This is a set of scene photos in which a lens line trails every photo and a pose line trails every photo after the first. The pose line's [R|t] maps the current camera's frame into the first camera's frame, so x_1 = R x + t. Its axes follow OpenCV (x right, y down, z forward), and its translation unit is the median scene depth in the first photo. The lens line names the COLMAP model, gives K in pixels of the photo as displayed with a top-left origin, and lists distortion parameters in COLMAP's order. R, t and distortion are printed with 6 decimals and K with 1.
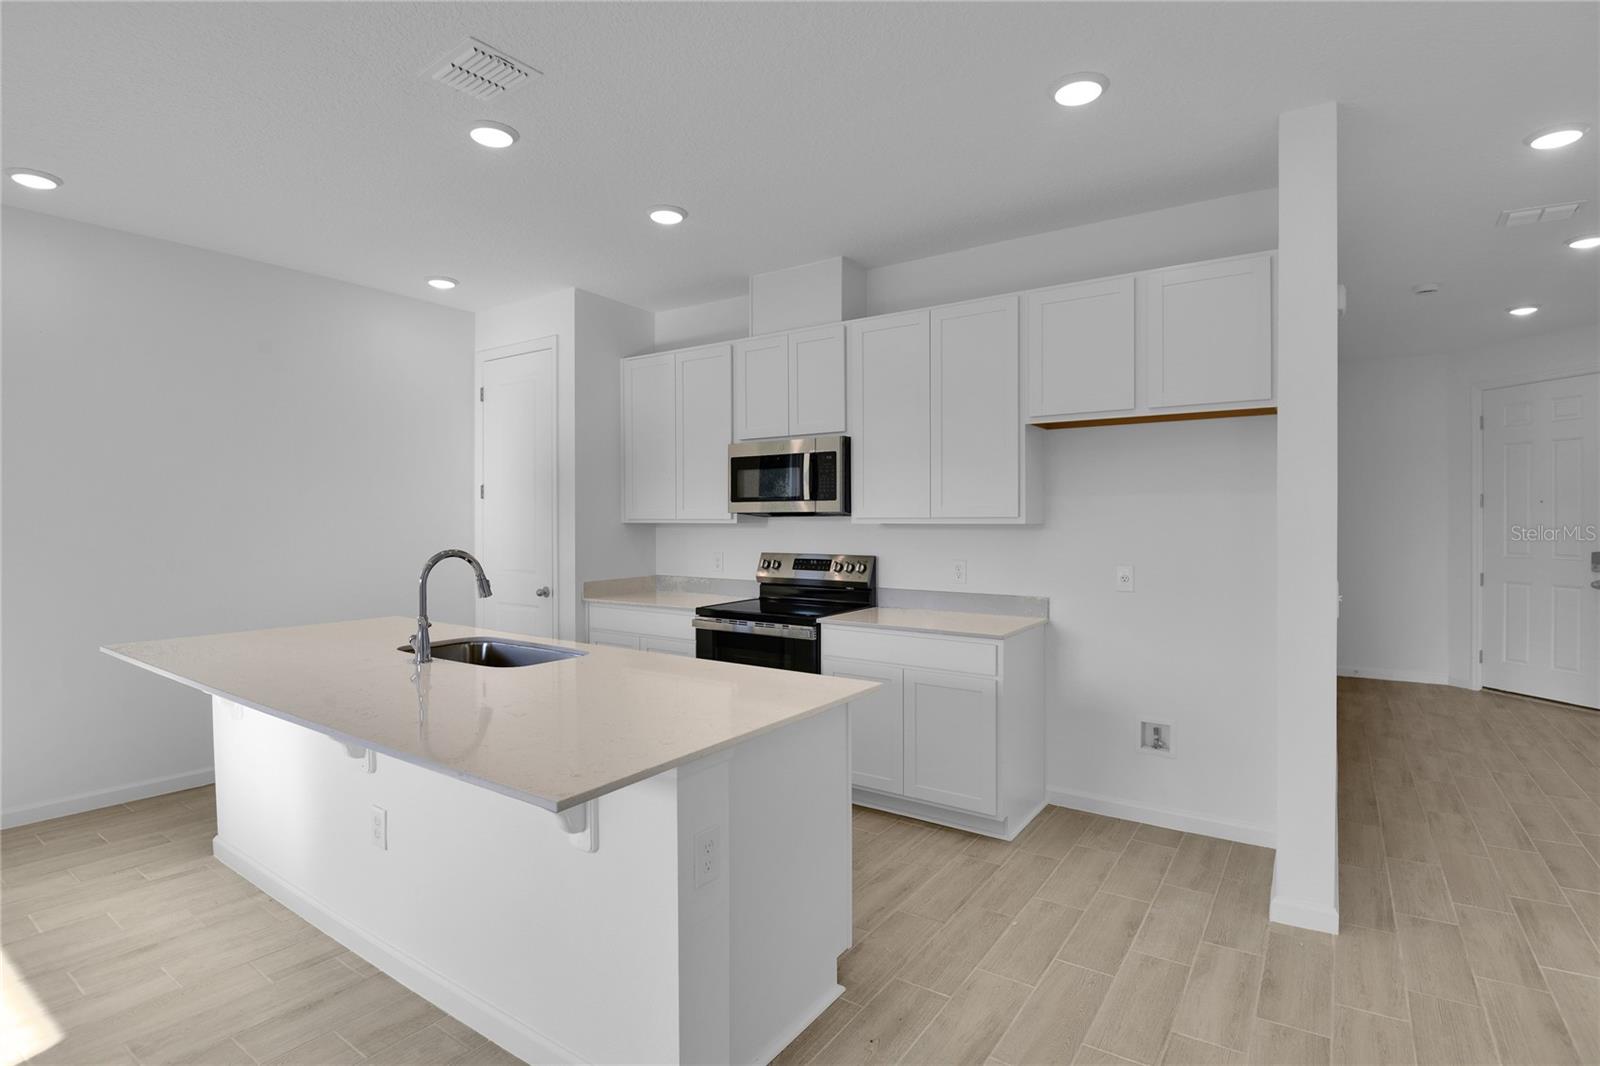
lens RADIAL K [[786.8, 0, 801.9], [0, 786.8, 525.6], [0, 0, 1]] dist [0.000325, 0.000017]
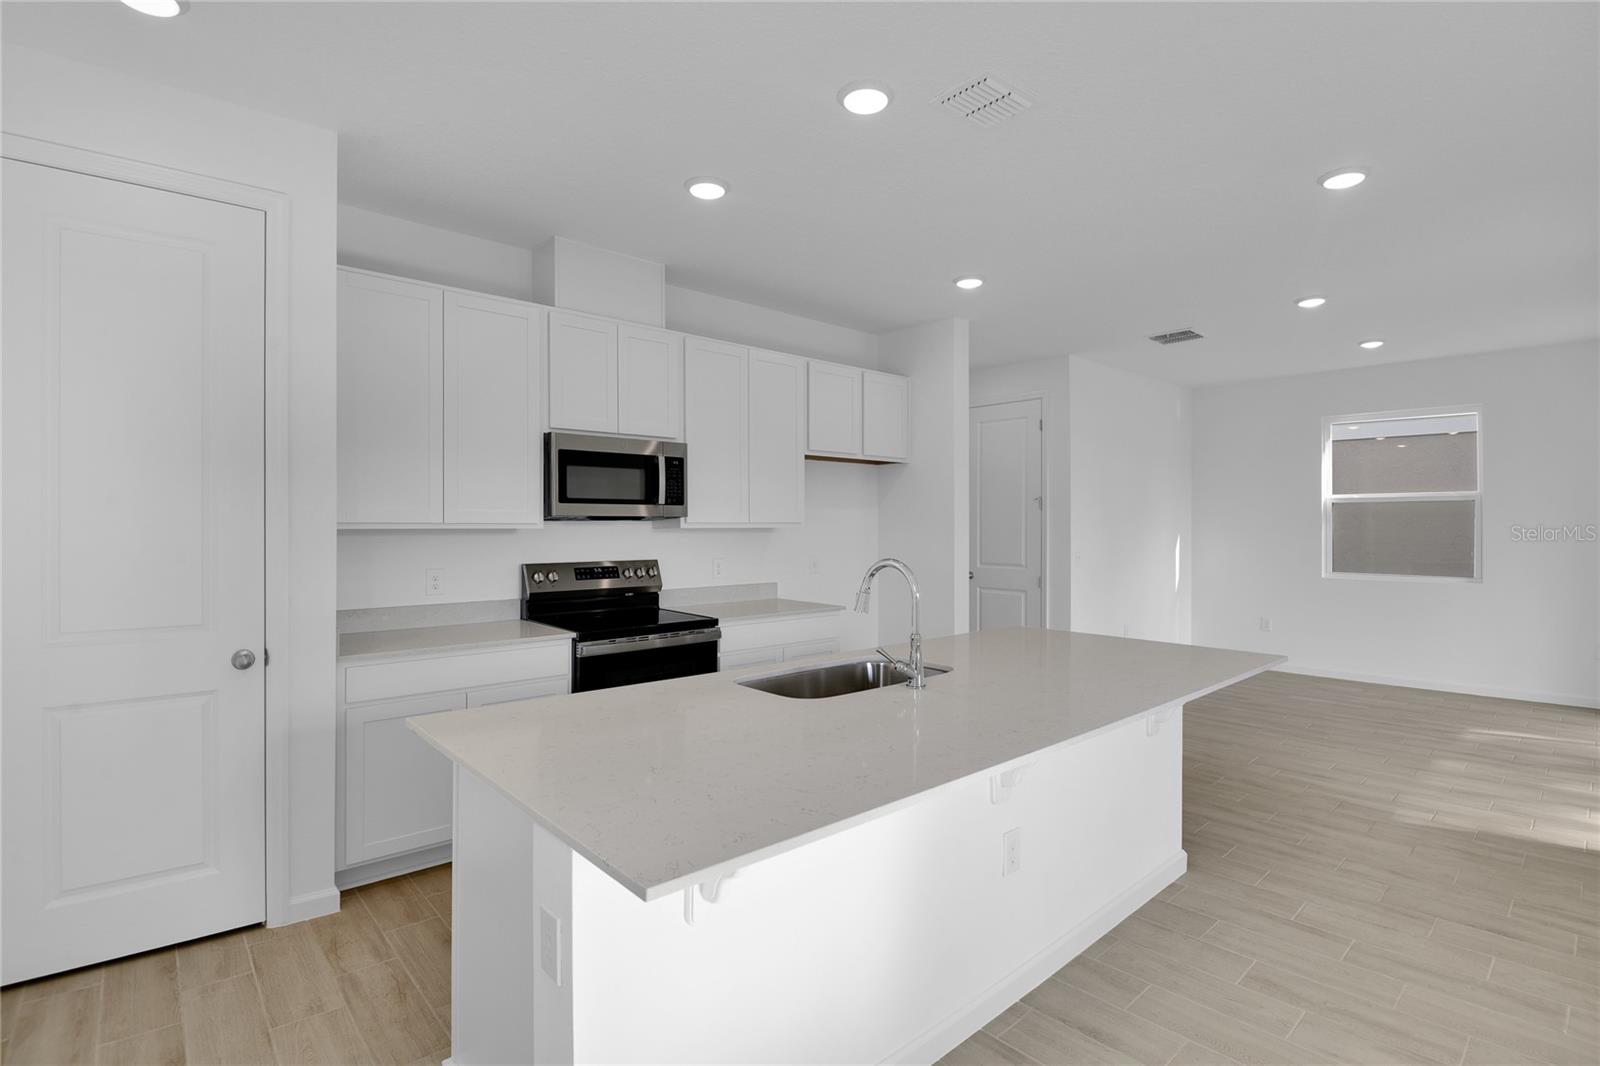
lens RADIAL K [[765.1, 0, 797.0], [0, 765.1, 526.4], [0, 0, 1]] dist [-0.000570, -0.000293]
pose [[0.235389, 0.001308, 0.971900, -0.817507], [0.007386, 0.999968, -0.003135, -0.000770], [-0.971873, 0.007917, 0.235371, 0.570937]]
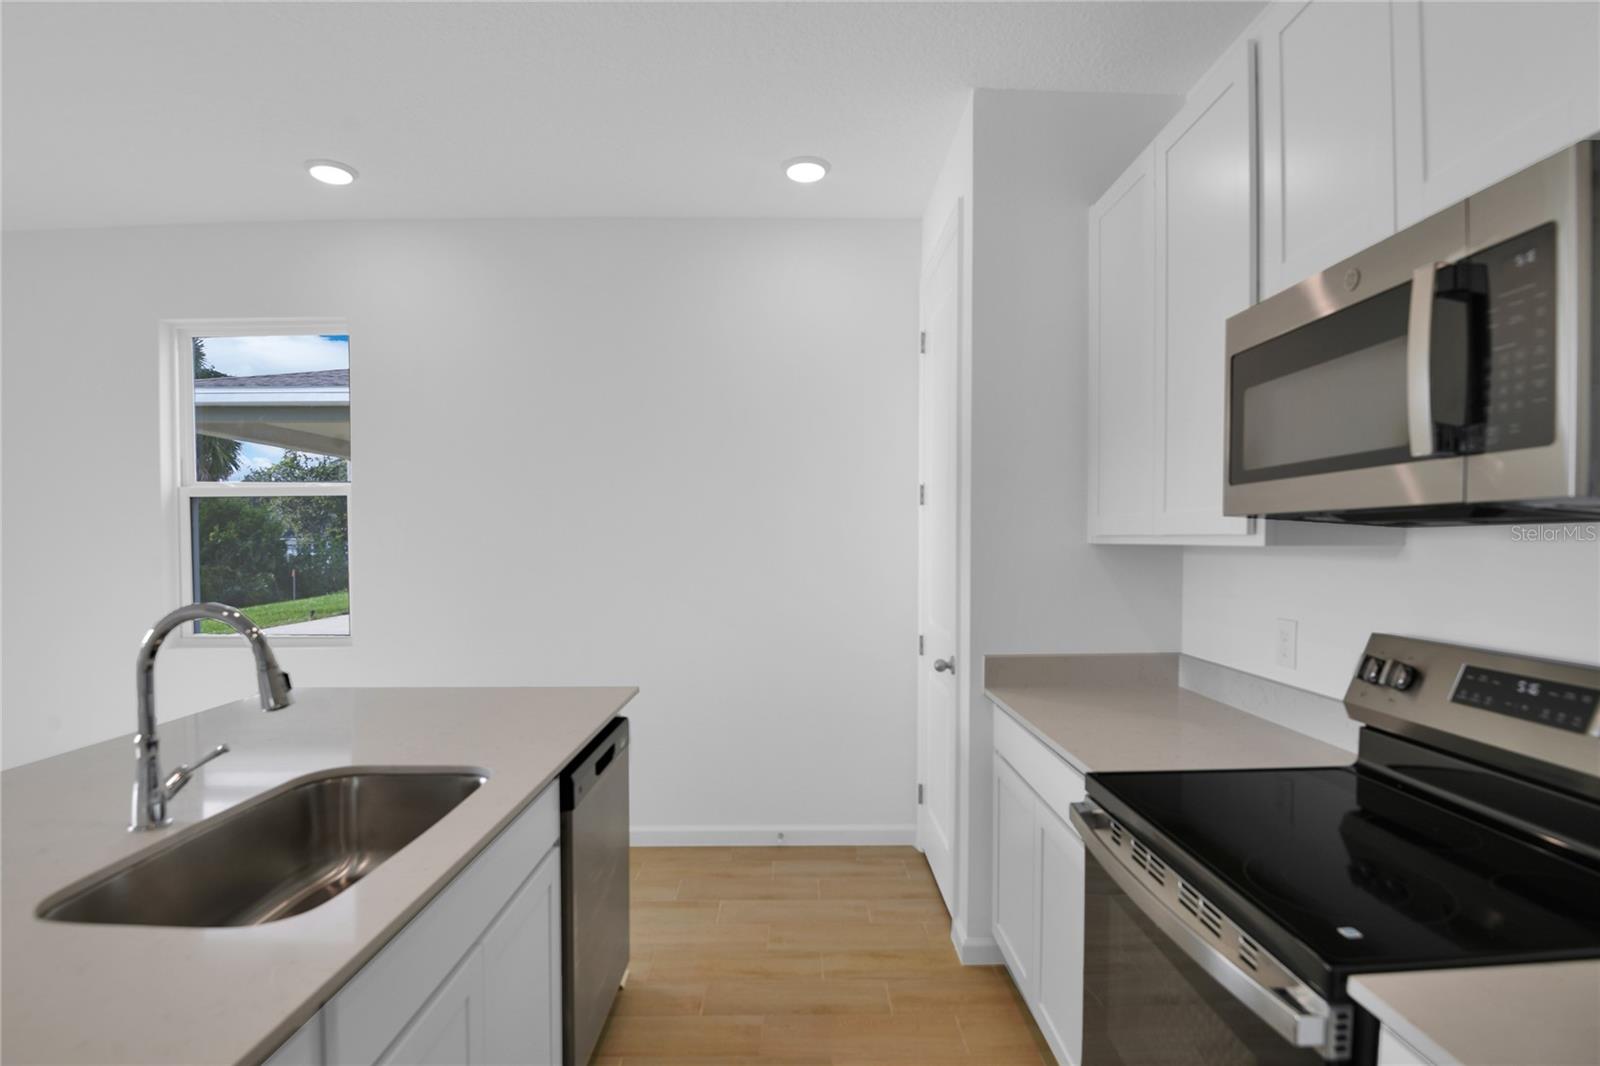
lens RADIAL K [[822.6, 0, 803.4], [0, 822.6, 557.4], [0, 0, 1]] dist [0.001333, 0.000096]
pose [[0.586316, 0.018583, -0.809869, 0.098846], [-0.008352, 0.999822, 0.016895, -0.002464], [0.810039, -0.003141, 0.586367, 0.630984]]
